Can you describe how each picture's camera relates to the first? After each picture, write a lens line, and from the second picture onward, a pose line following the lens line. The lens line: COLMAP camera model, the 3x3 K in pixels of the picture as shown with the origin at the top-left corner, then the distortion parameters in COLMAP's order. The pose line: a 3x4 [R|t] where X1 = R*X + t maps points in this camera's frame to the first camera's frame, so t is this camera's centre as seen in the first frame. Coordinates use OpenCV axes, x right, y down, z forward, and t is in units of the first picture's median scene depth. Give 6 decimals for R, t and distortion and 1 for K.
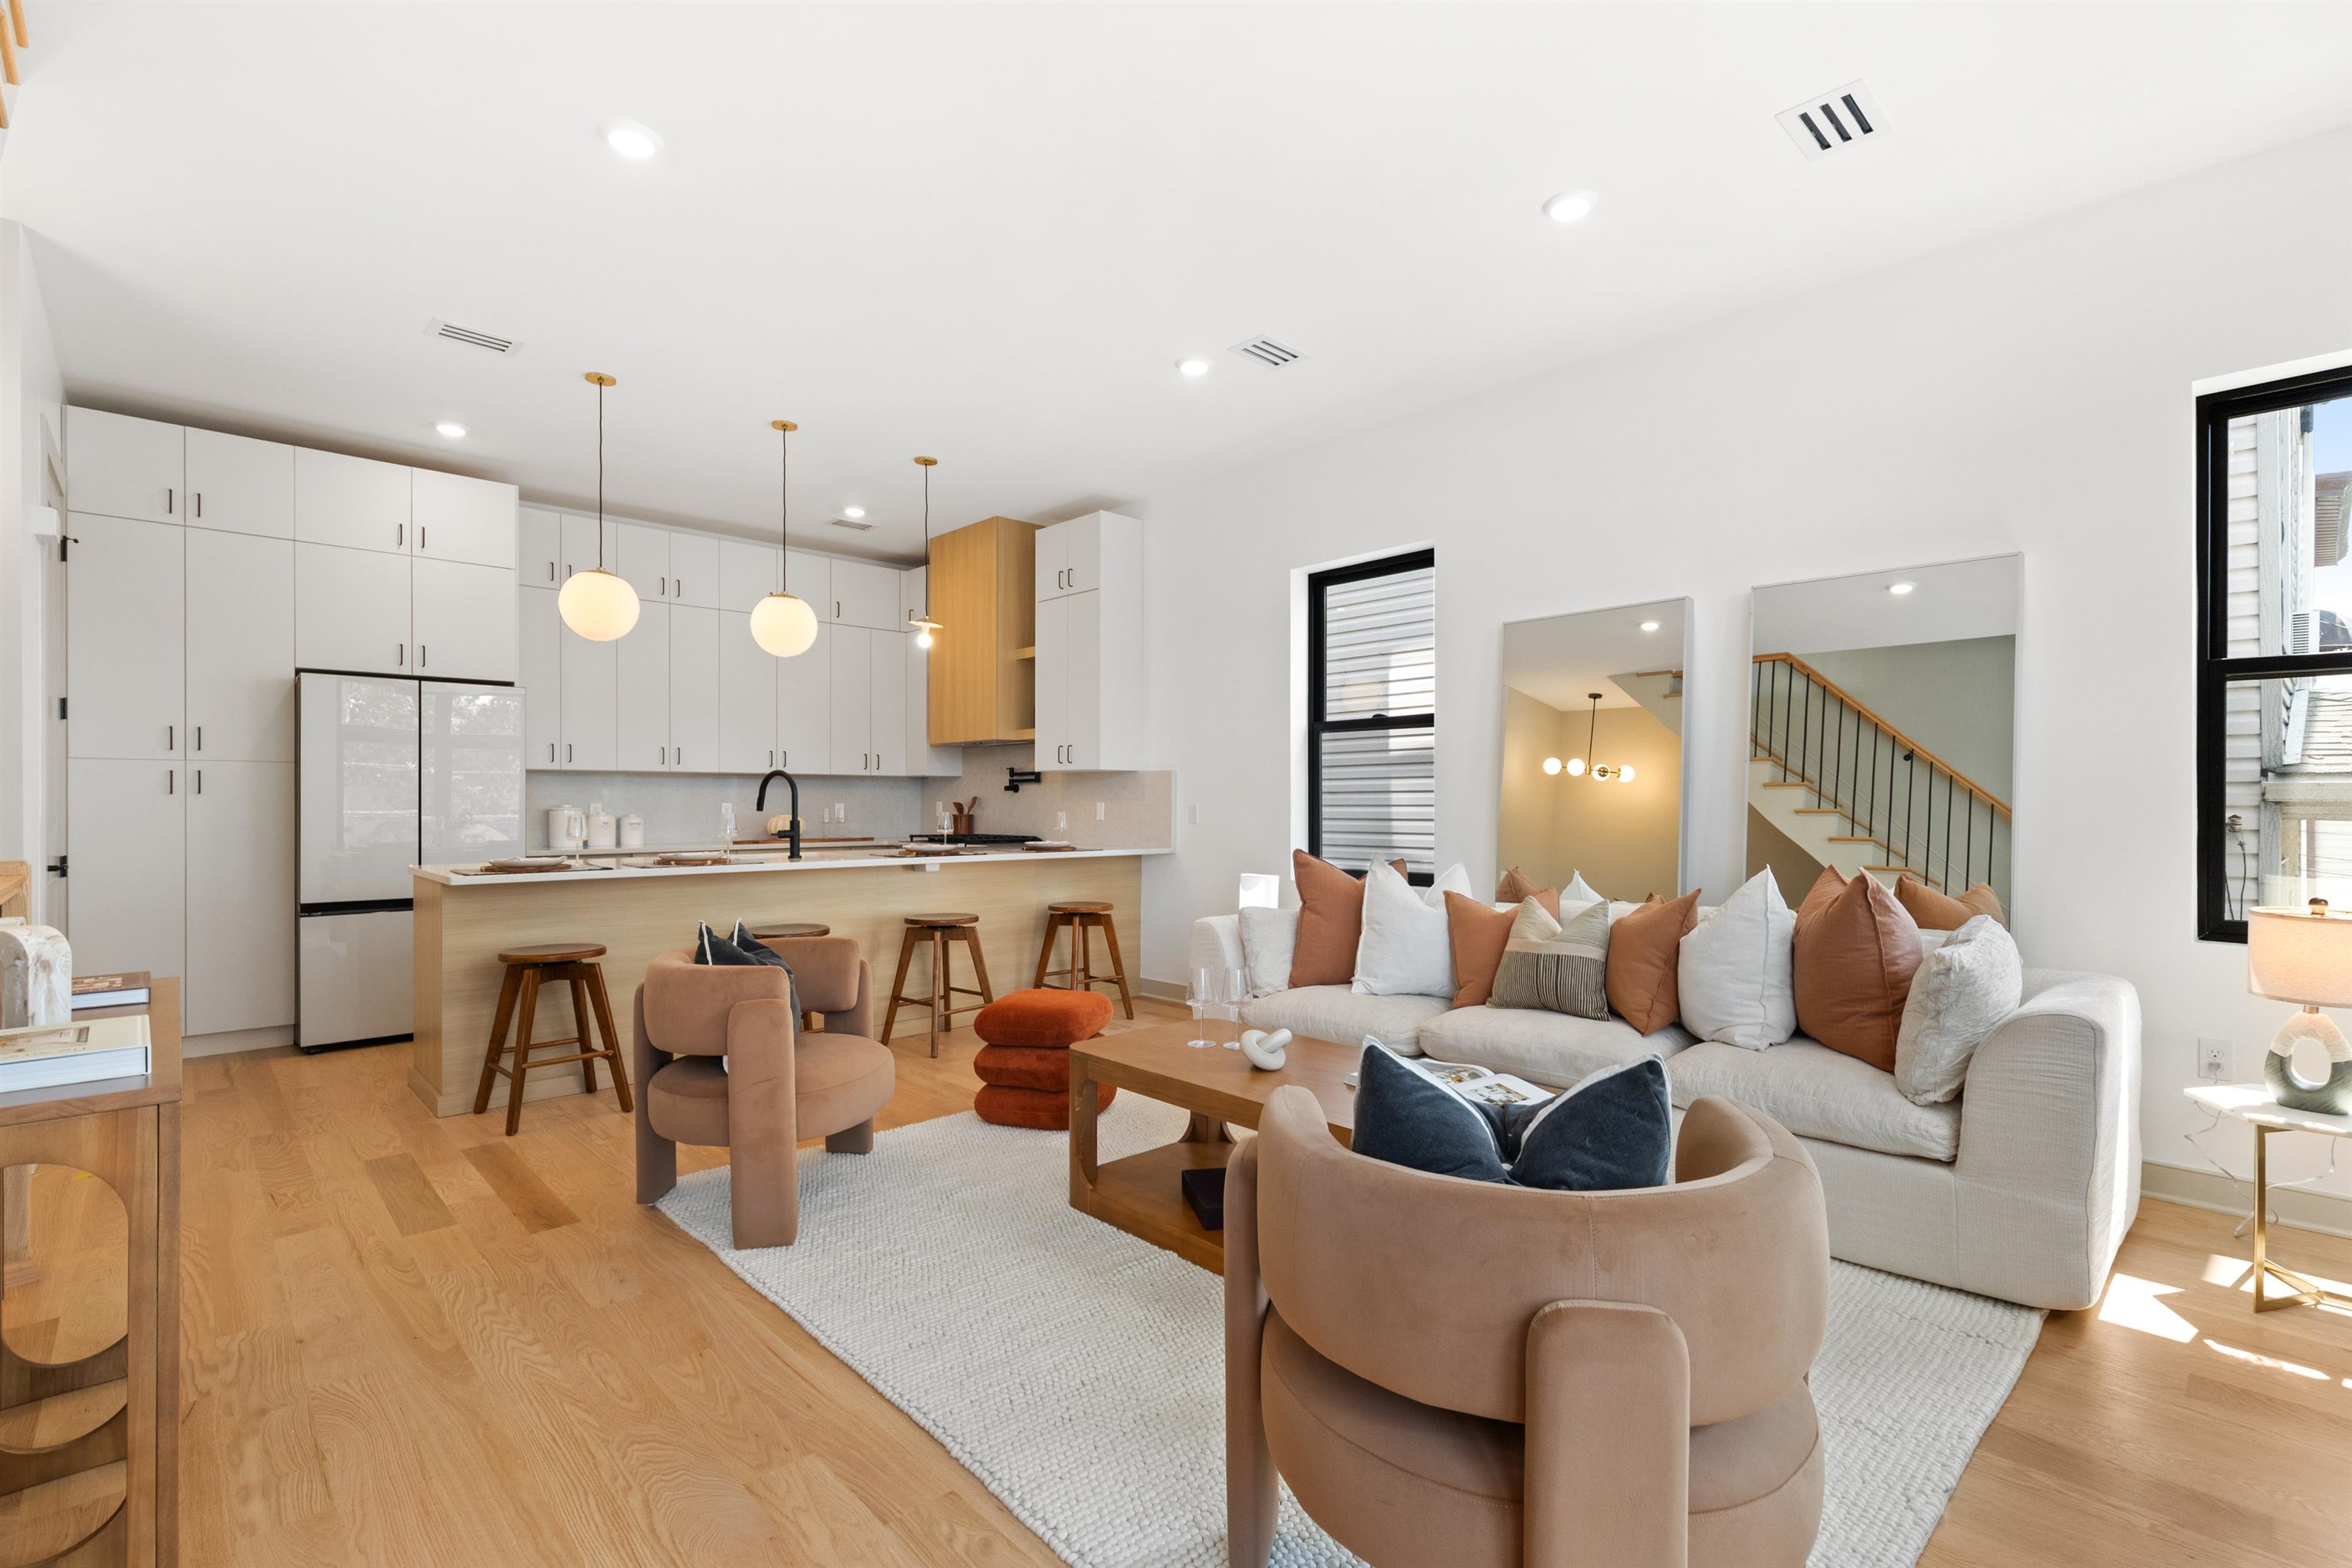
lens RADIAL K [[1053.2, 0, 1174.6], [0, 1053.2, 802.3], [0, 0, 1]] dist [0.003907, -0.000075]
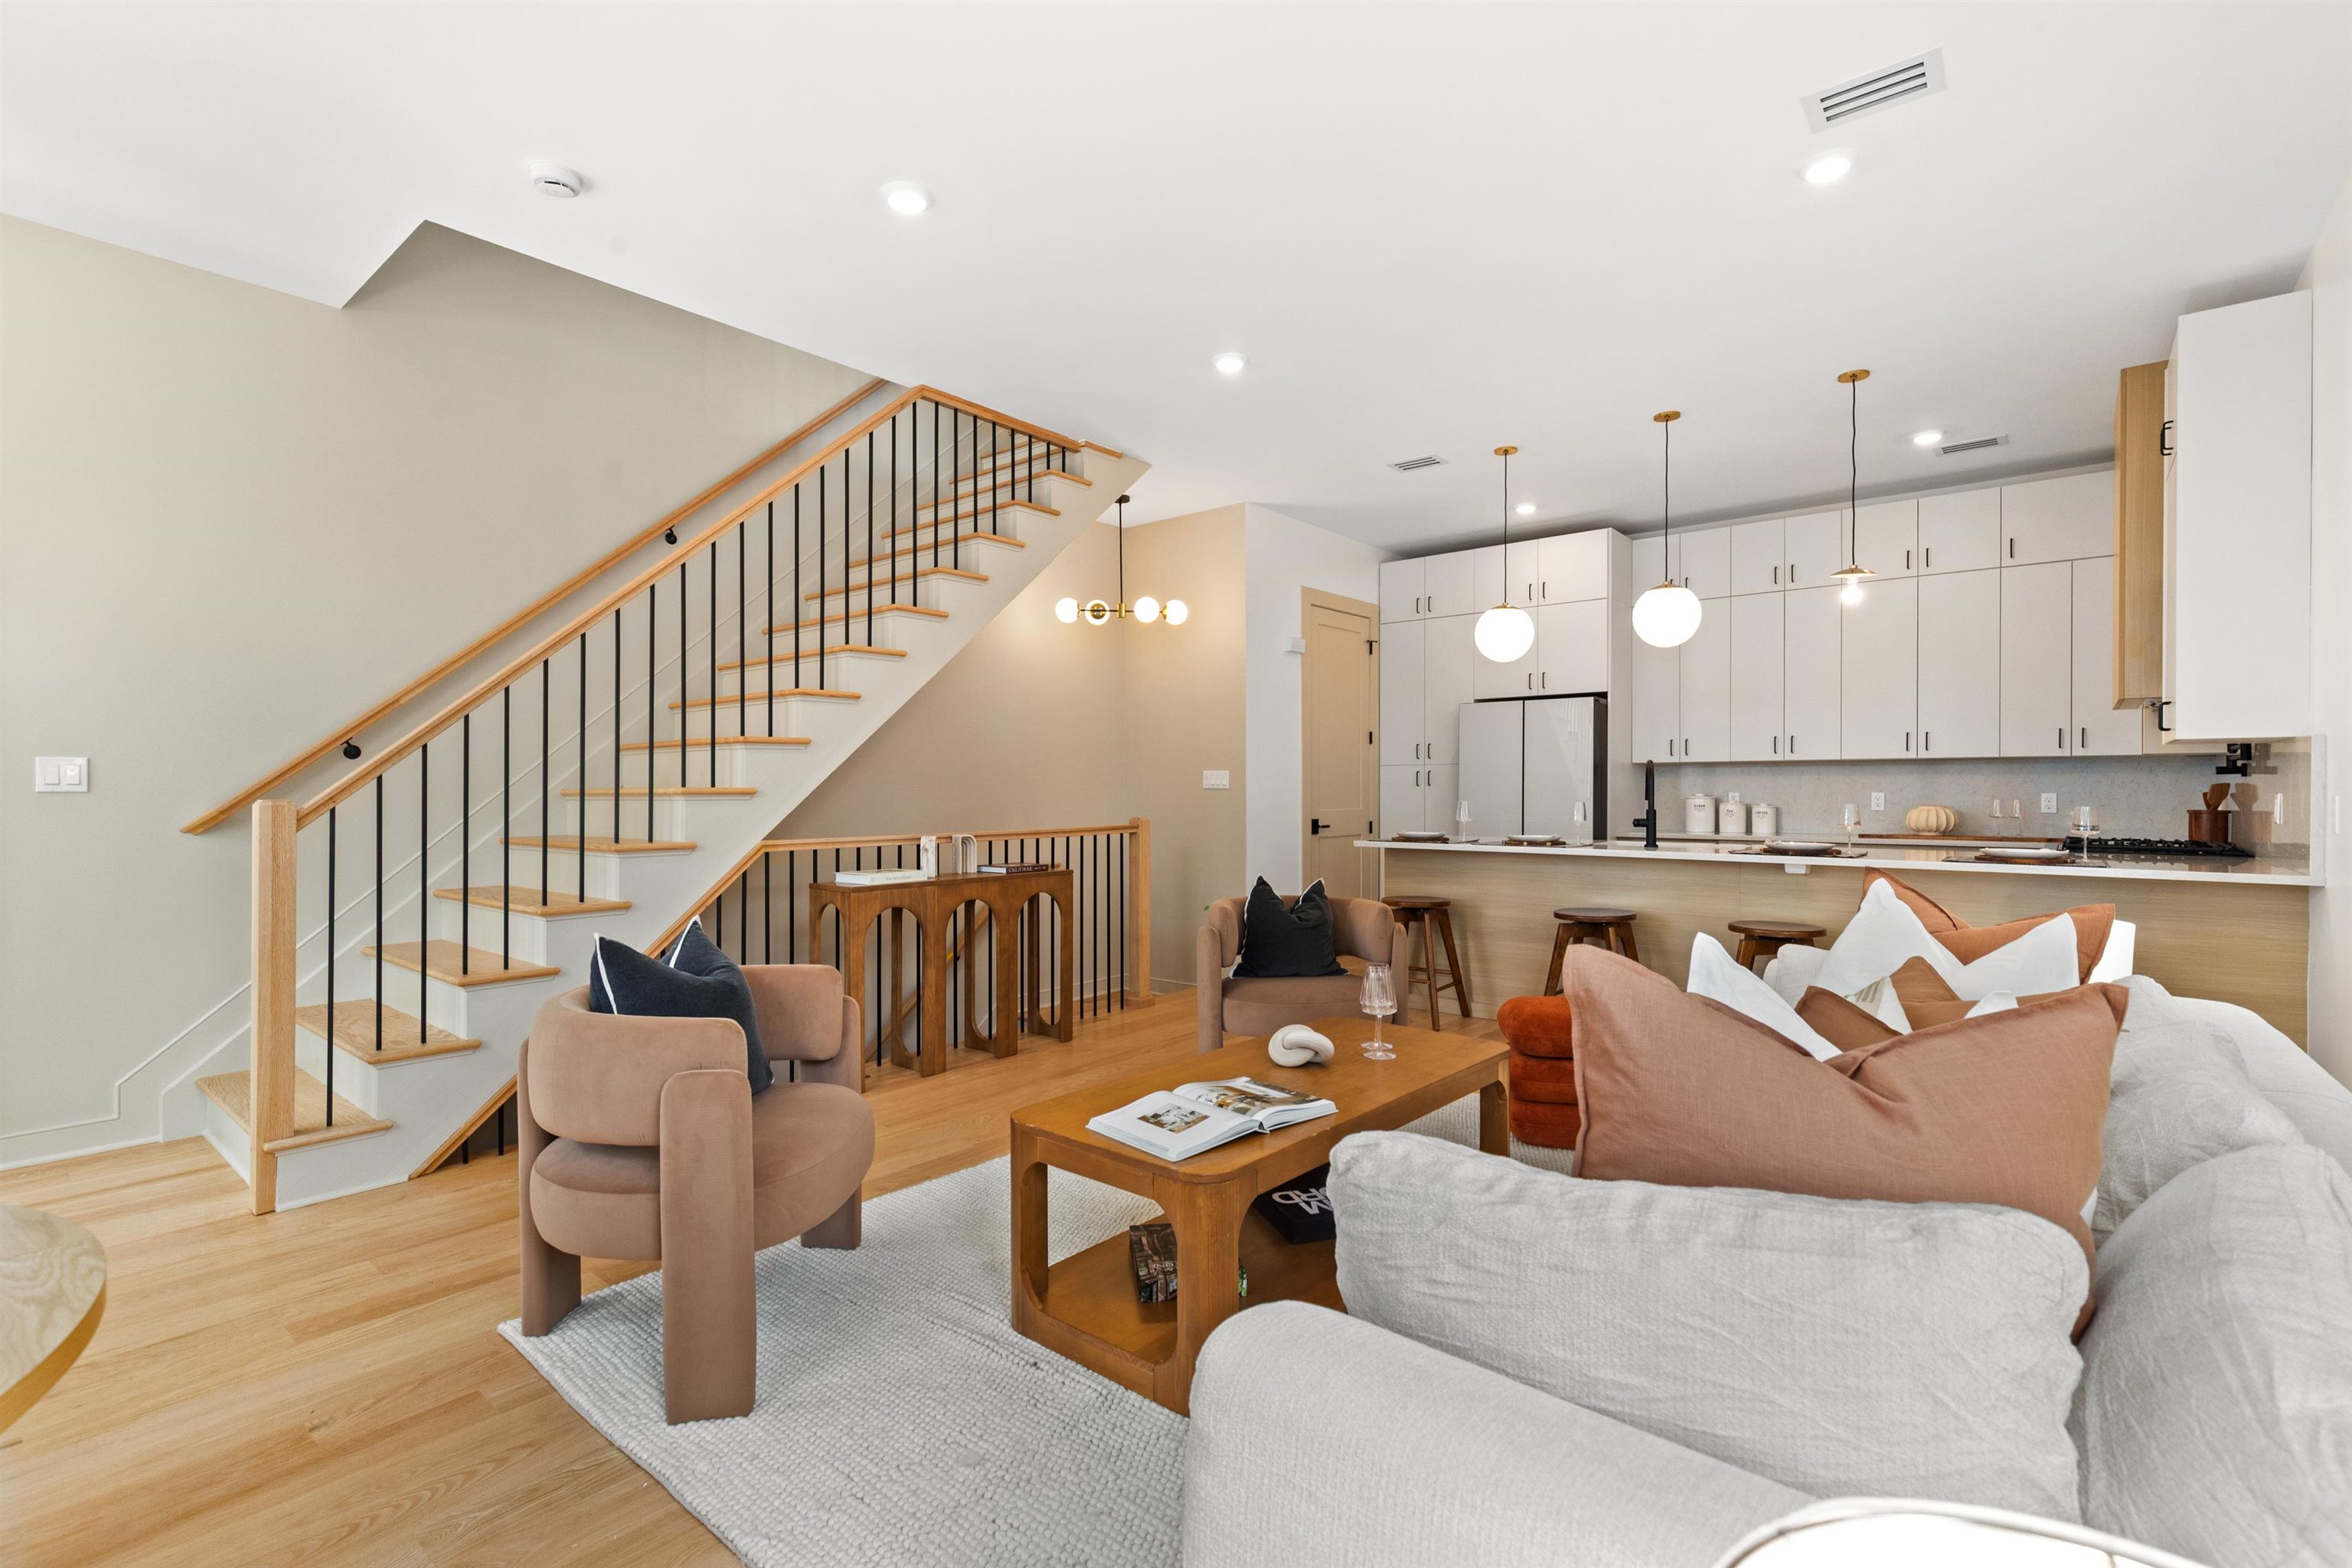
lens RADIAL K [[1053.2, 0, 1175.8], [0, 1053.2, 786.4], [0, 0, 1]] dist [0.003907, -0.000075]
pose [[0.105601, -0.003778, -0.994401, 0.545990], [-0.000986, 0.999992, -0.003903, -0.000399], [0.994408, 0.001393, 0.105596, 0.406585]]
